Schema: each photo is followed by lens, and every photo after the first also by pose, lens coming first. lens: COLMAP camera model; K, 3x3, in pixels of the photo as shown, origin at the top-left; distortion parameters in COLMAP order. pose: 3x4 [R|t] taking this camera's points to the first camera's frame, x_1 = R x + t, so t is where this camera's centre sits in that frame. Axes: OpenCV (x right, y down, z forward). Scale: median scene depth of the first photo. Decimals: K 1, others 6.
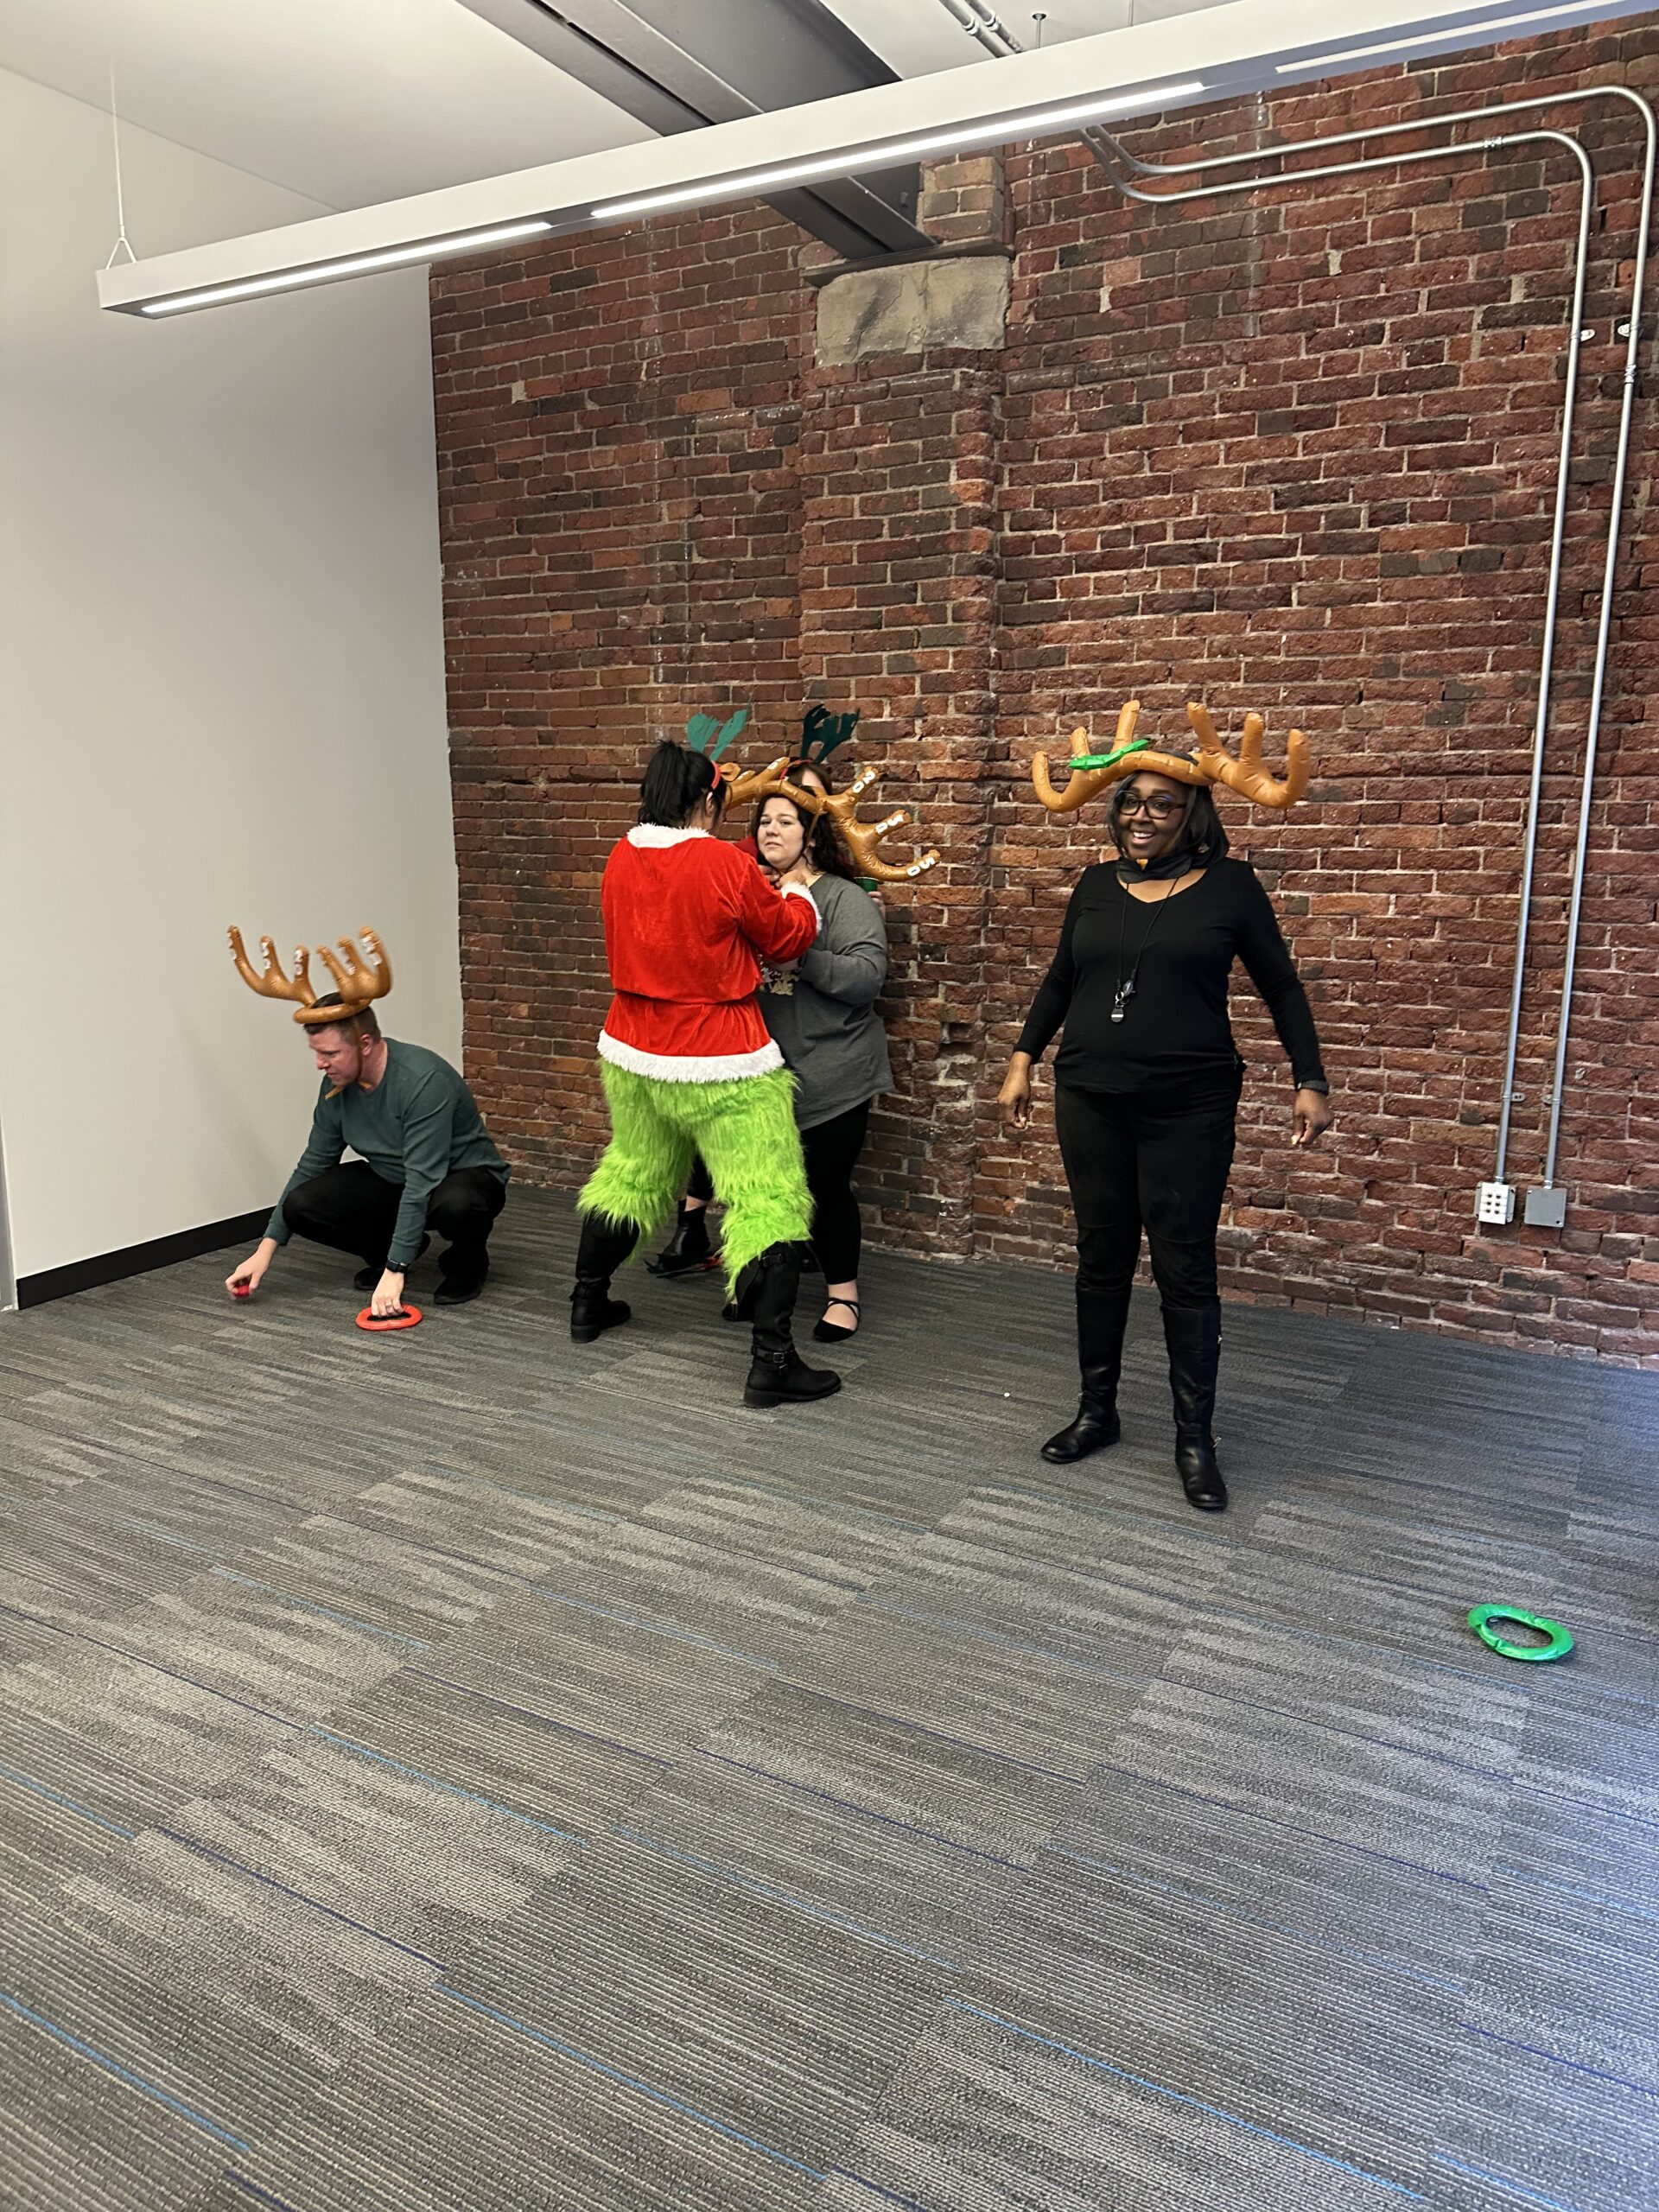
lens RADIAL K [[1551.0, 0, 809.9], [0, 1551.0, 1117.0], [0, 0, 1]] dist [0.019173, -0.027742]
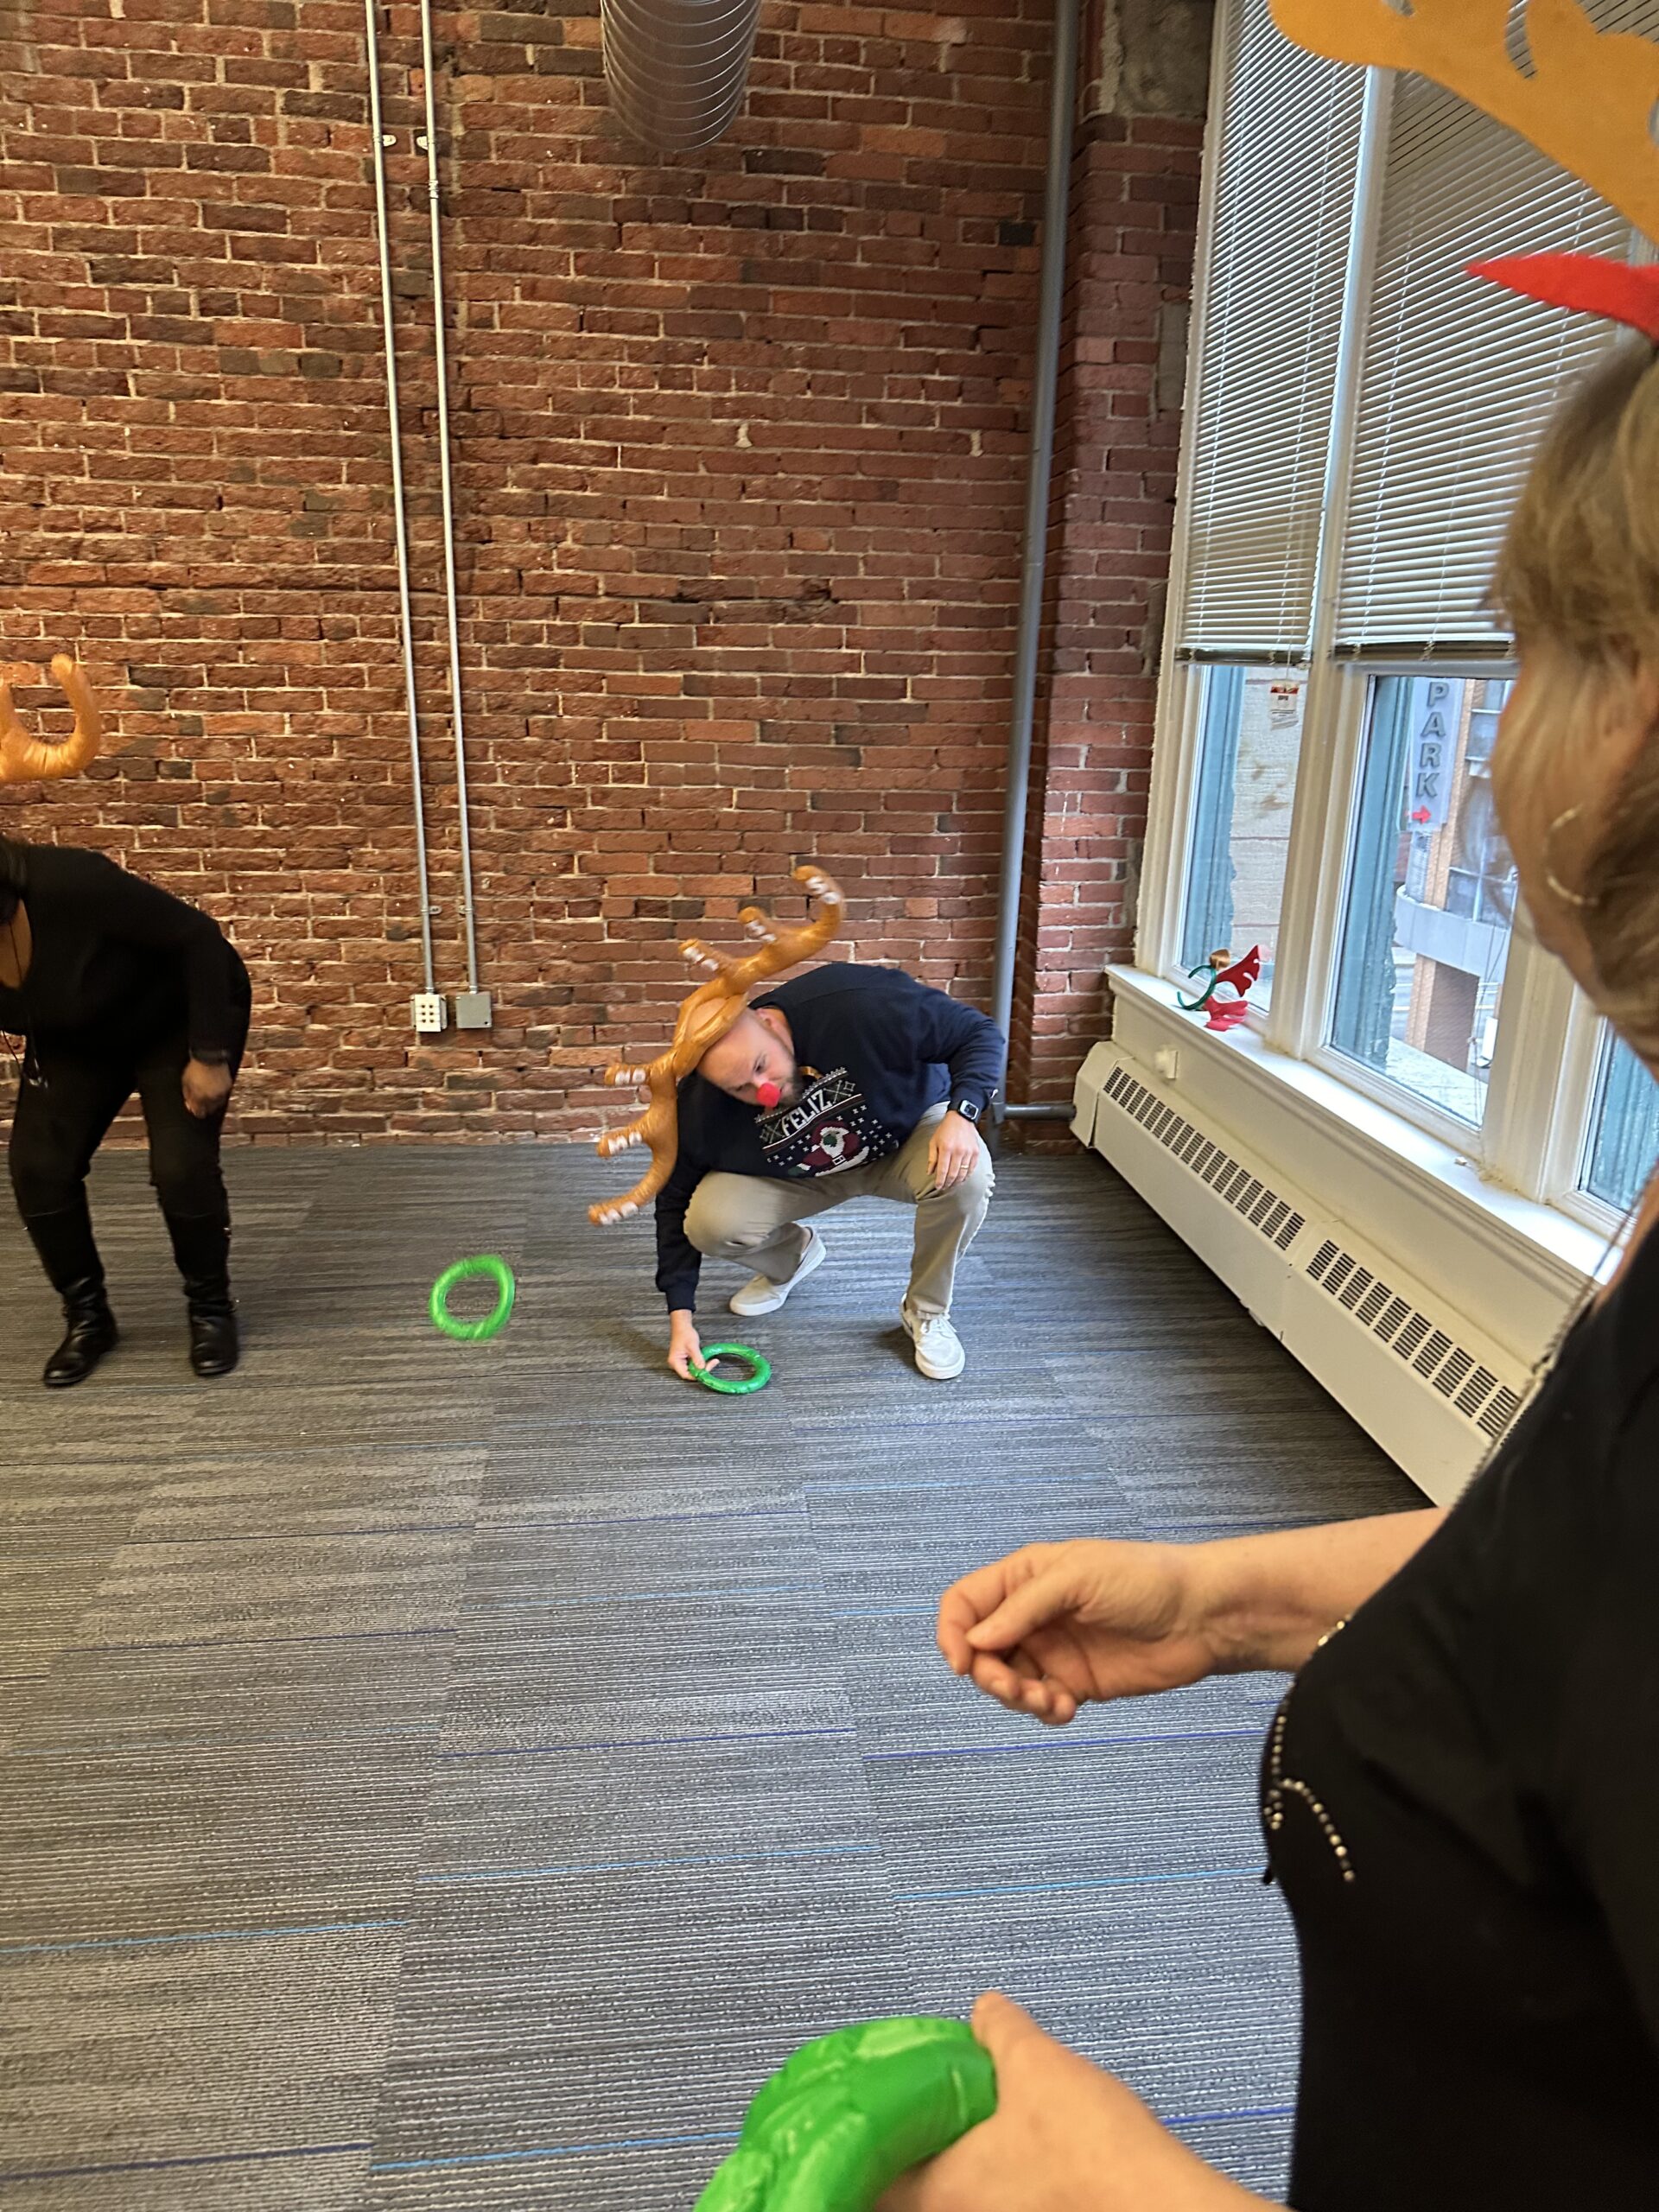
lens RADIAL K [[1551.0, 0, 822.0], [0, 1551.0, 1118.3], [0, 0, 1]] dist [0.019173, -0.027742]
pose [[0.799777, -0.163887, 0.577493, 0.035390], [0.103966, 0.985289, 0.135631, 0.011369], [-0.591226, -0.048435, 0.805051, -0.005370]]
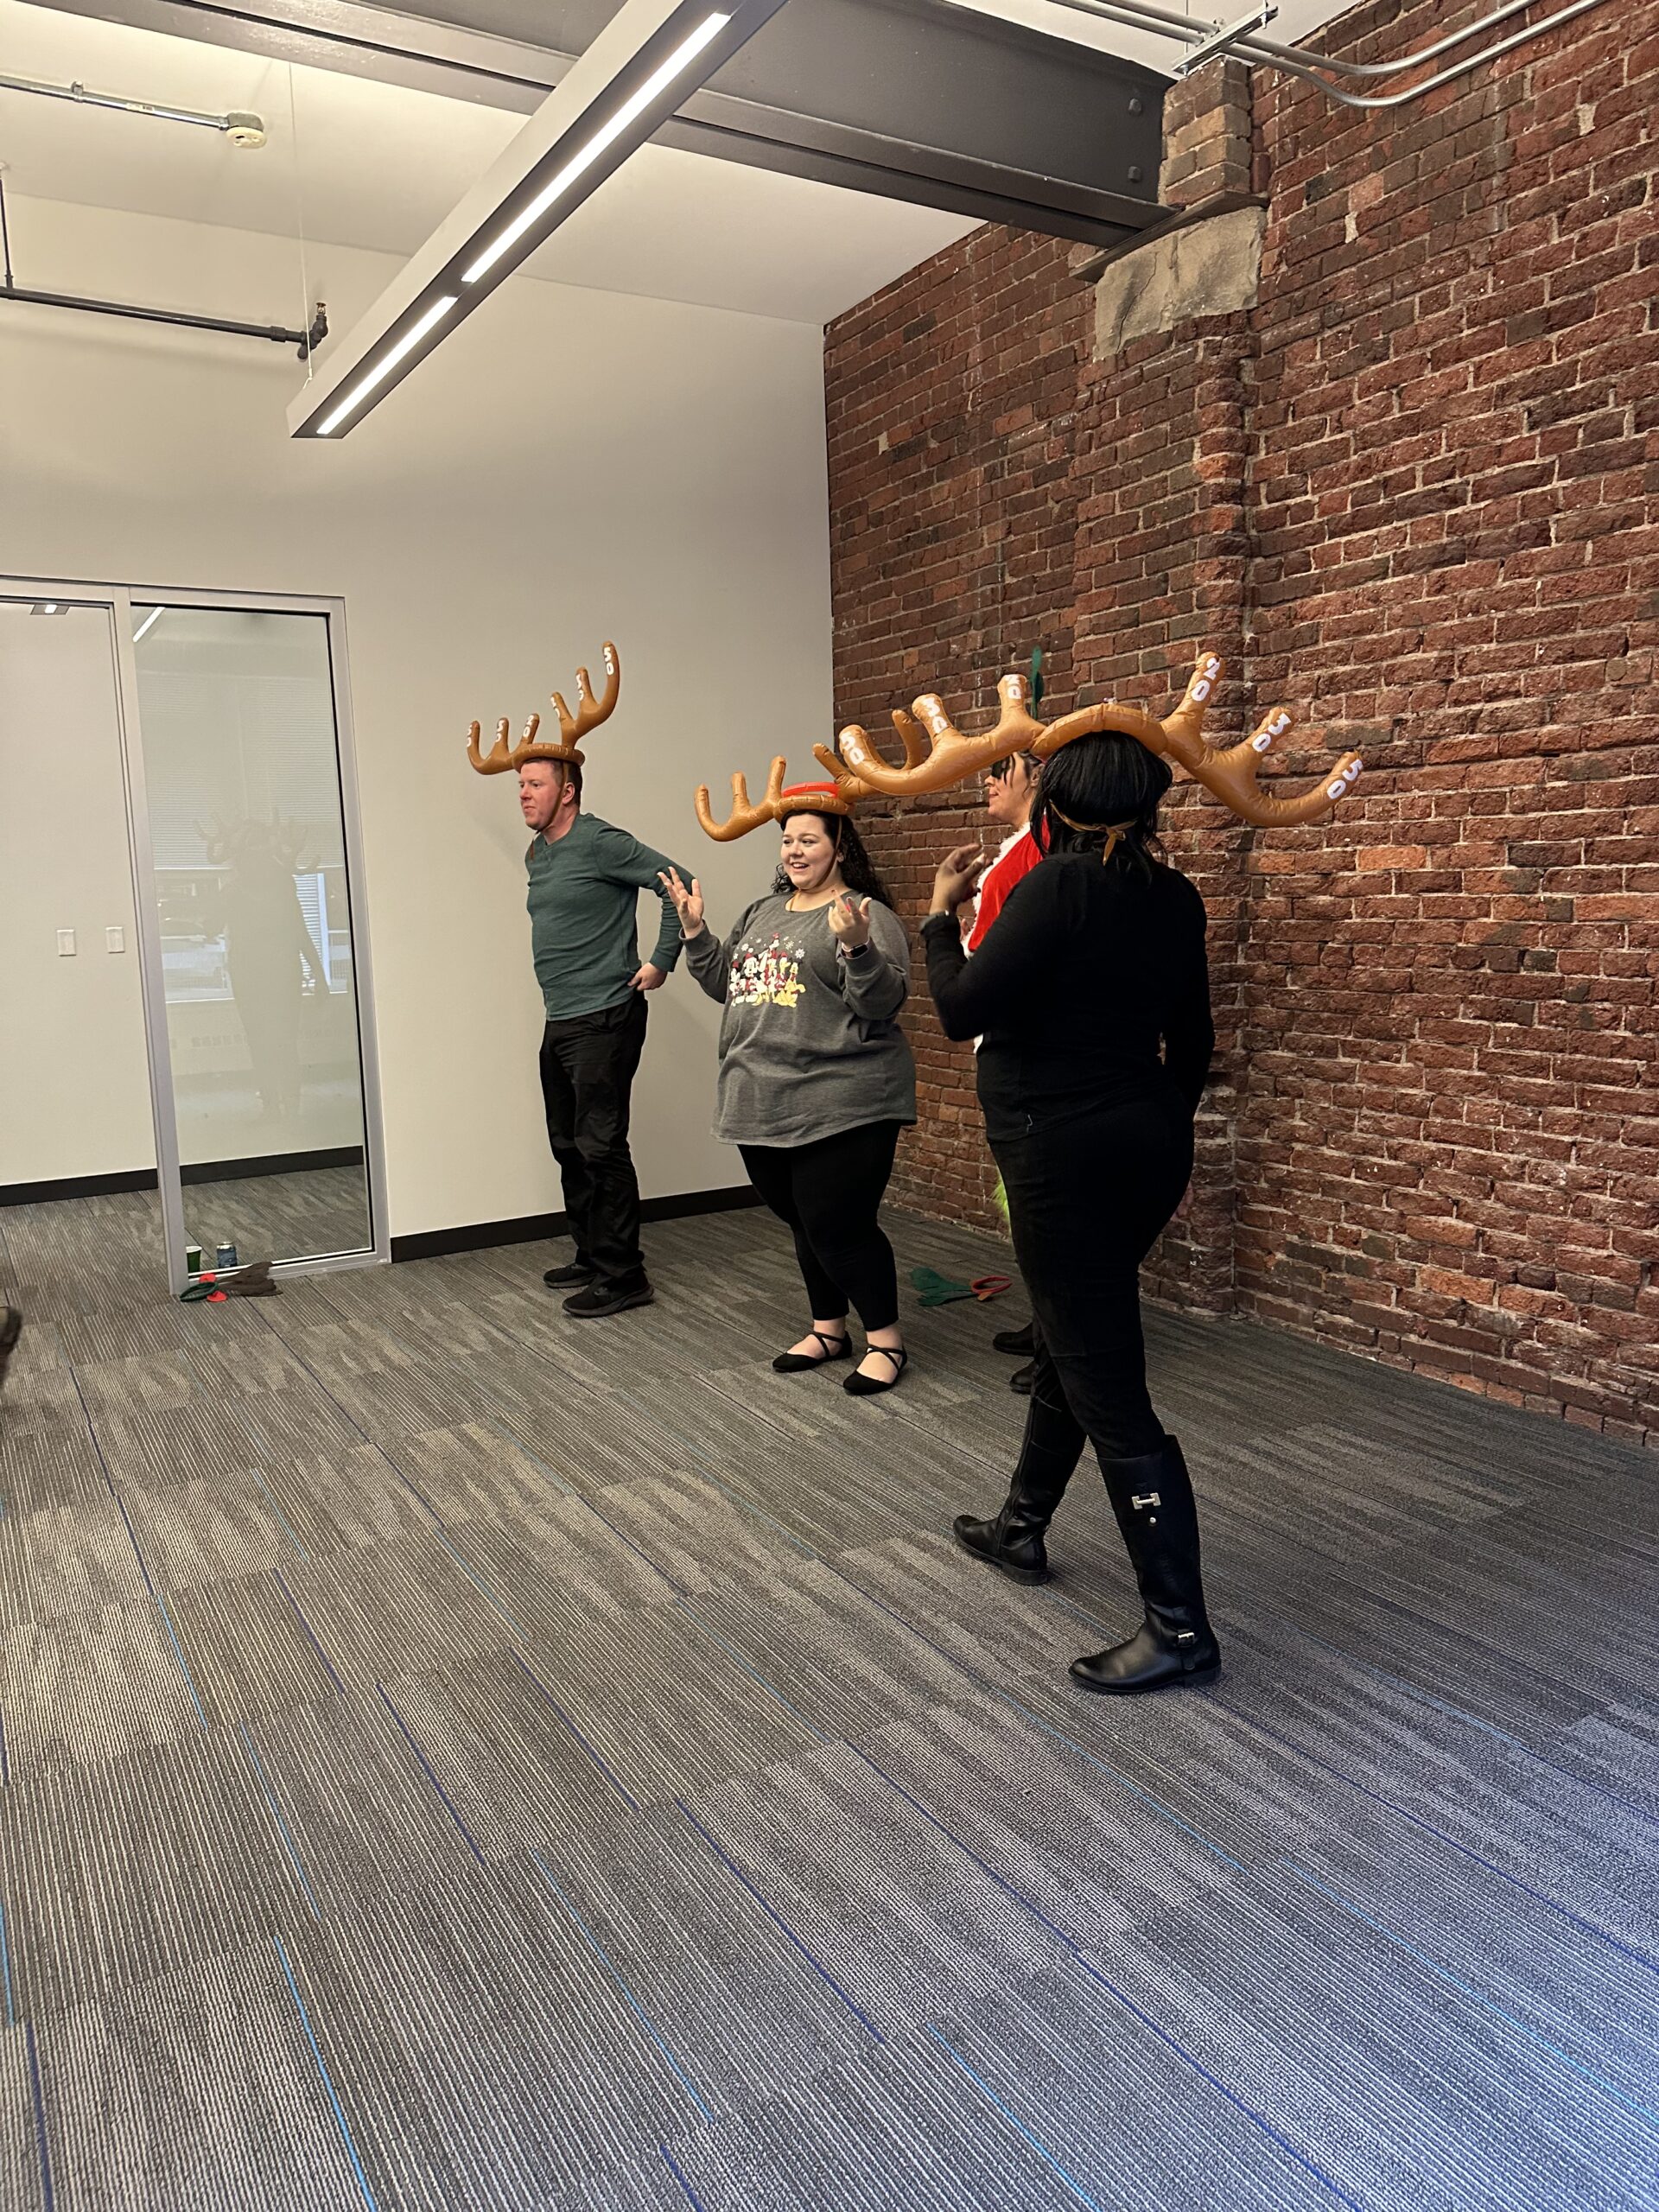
lens RADIAL K [[1551.0, 0, 808.1], [0, 1551.0, 1108.9], [0, 0, 1]] dist [0.019173, -0.027742]
pose [[0.863588, 0.045941, -0.502100, 0.399117], [-0.066442, 0.997525, -0.023007, 0.010805], [0.499801, 0.053229, 0.864503, 0.118870]]
